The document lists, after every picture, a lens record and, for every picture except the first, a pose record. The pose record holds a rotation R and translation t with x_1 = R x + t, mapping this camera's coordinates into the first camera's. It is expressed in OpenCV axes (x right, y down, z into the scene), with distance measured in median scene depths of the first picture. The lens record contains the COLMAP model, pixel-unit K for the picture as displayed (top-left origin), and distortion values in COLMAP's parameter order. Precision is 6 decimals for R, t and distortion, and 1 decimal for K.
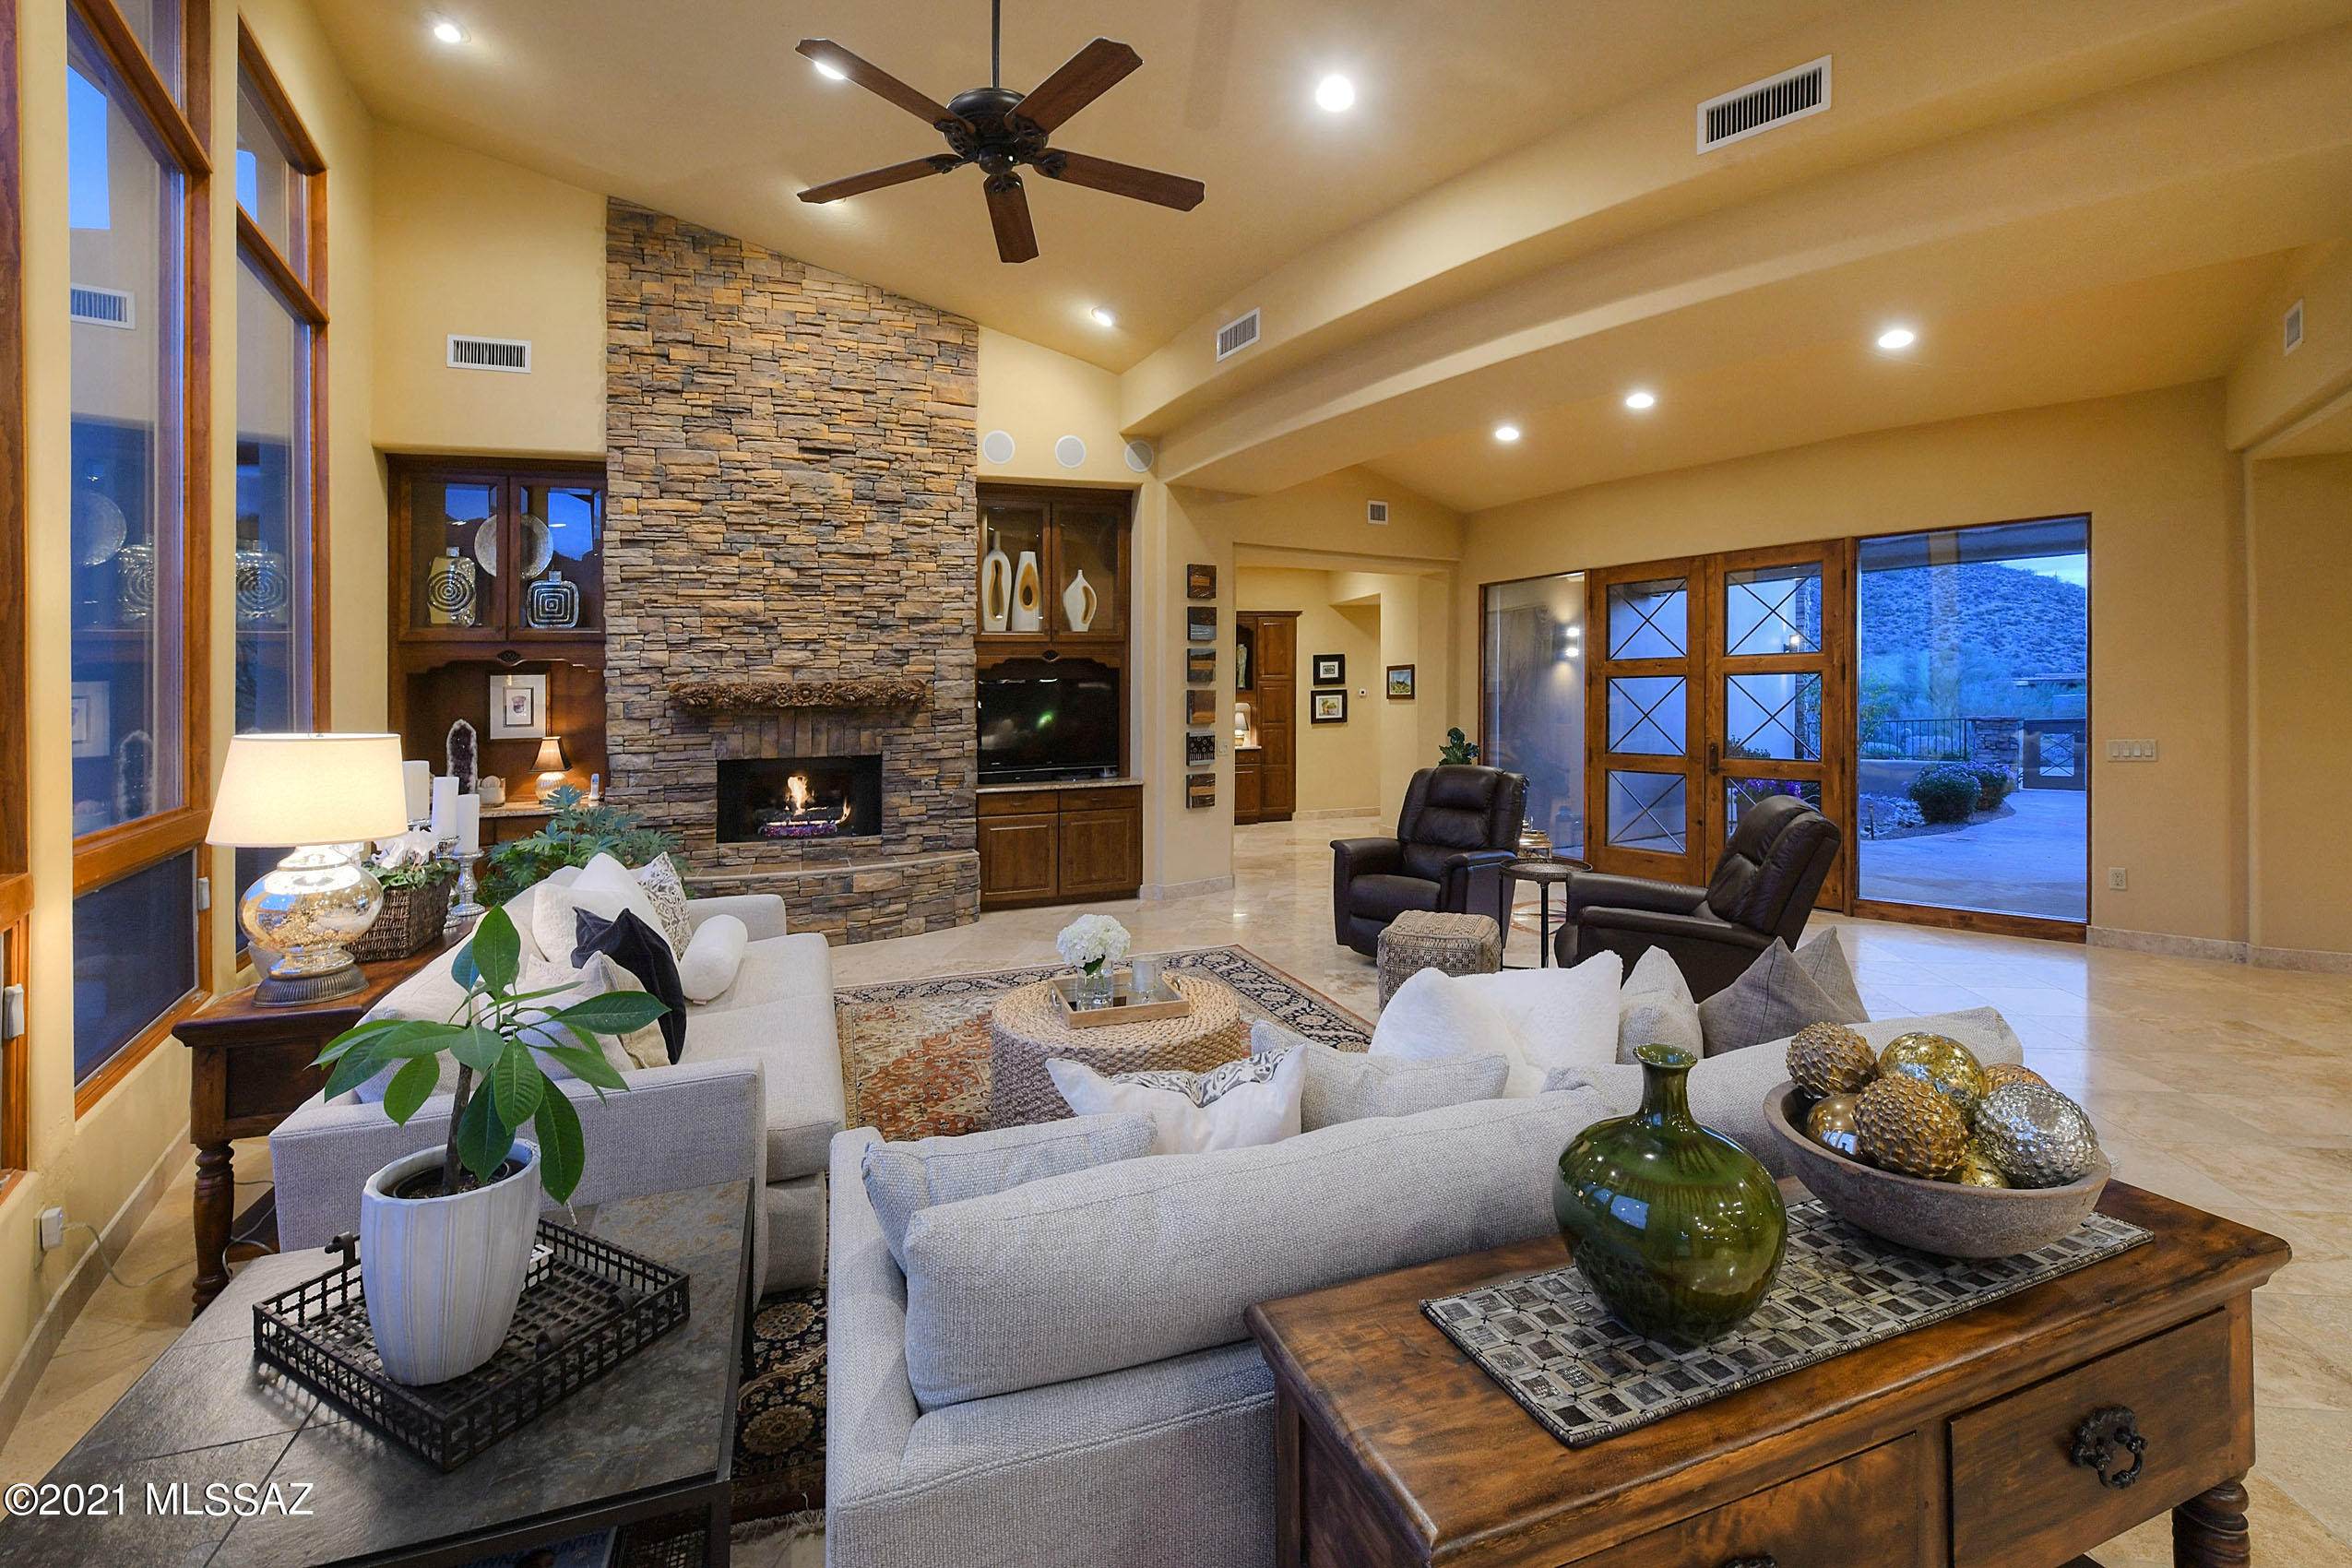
lens RADIAL K [[951.5, 0, 1163.0], [0, 951.5, 695.7], [0, 0, 1]] dist [-0.026234, -0.000400]
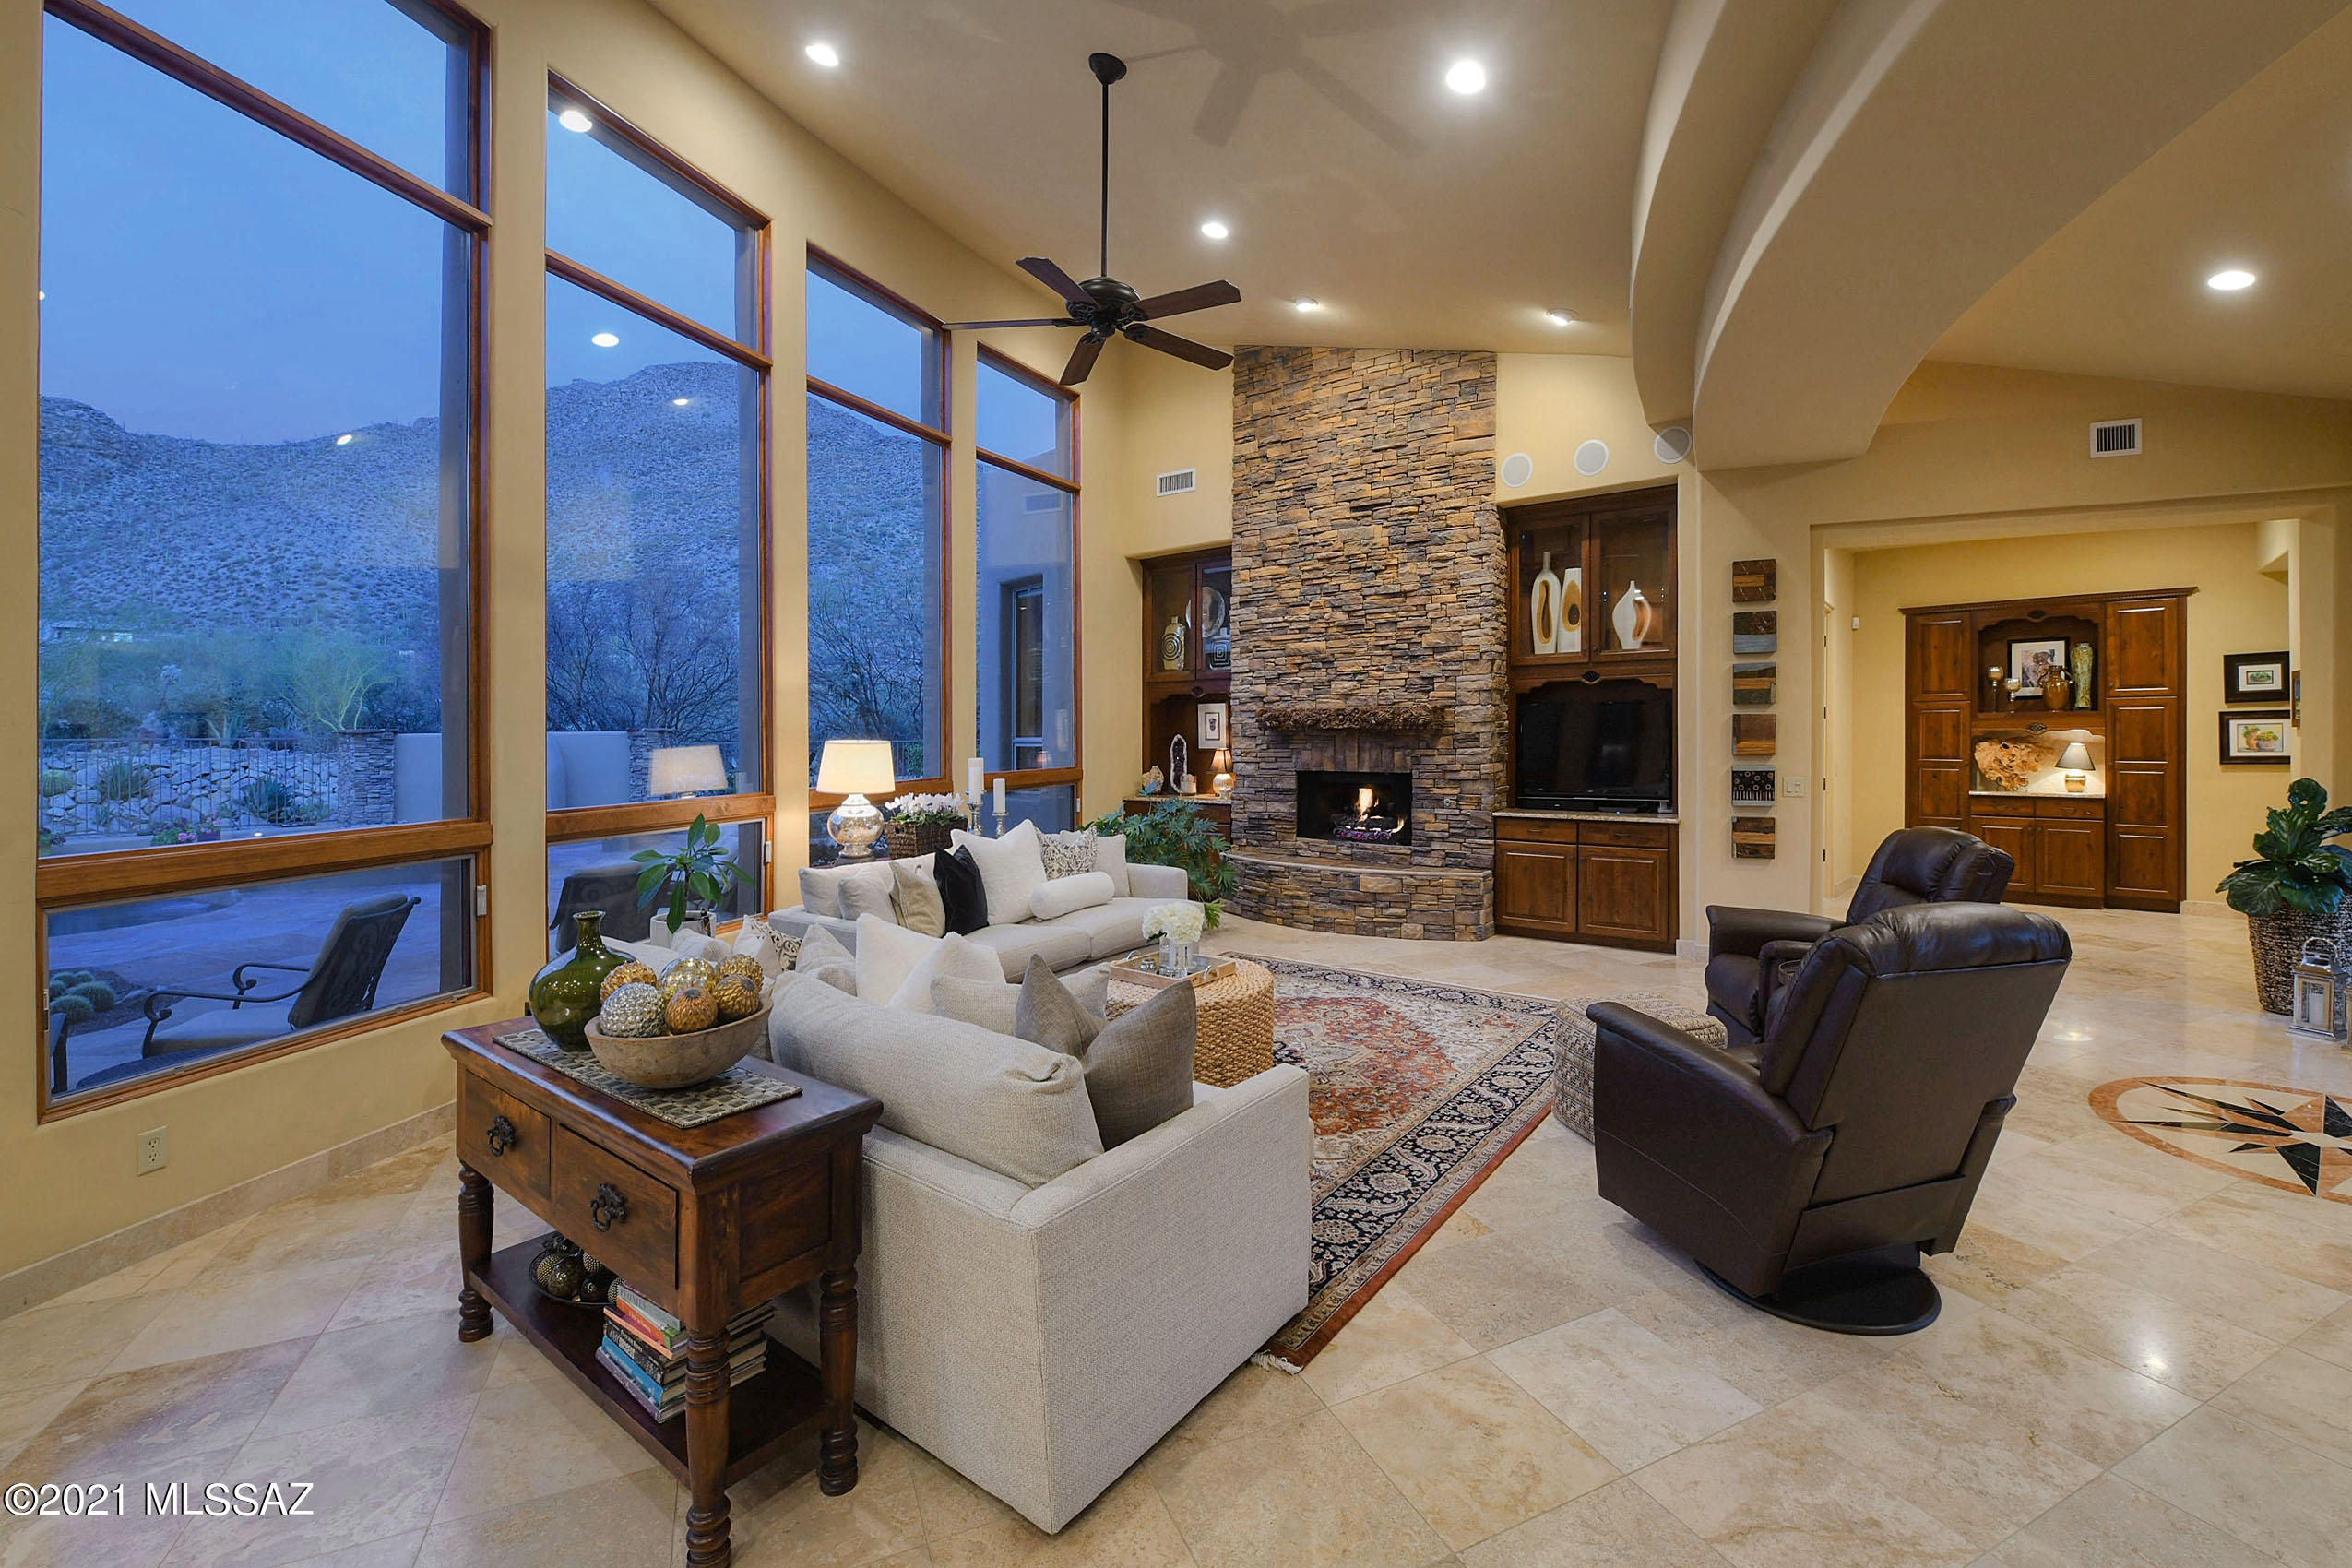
lens RADIAL K [[951.5, 0, 1157.9], [0, 951.5, 715.0], [0, 0, 1]] dist [-0.026234, -0.000400]
pose [[0.570117, 0.000854, -0.821563, 0.440477], [-0.000193, 1.000000, 0.000905, -0.006430], [0.821563, -0.000357, 0.570117, 0.129498]]
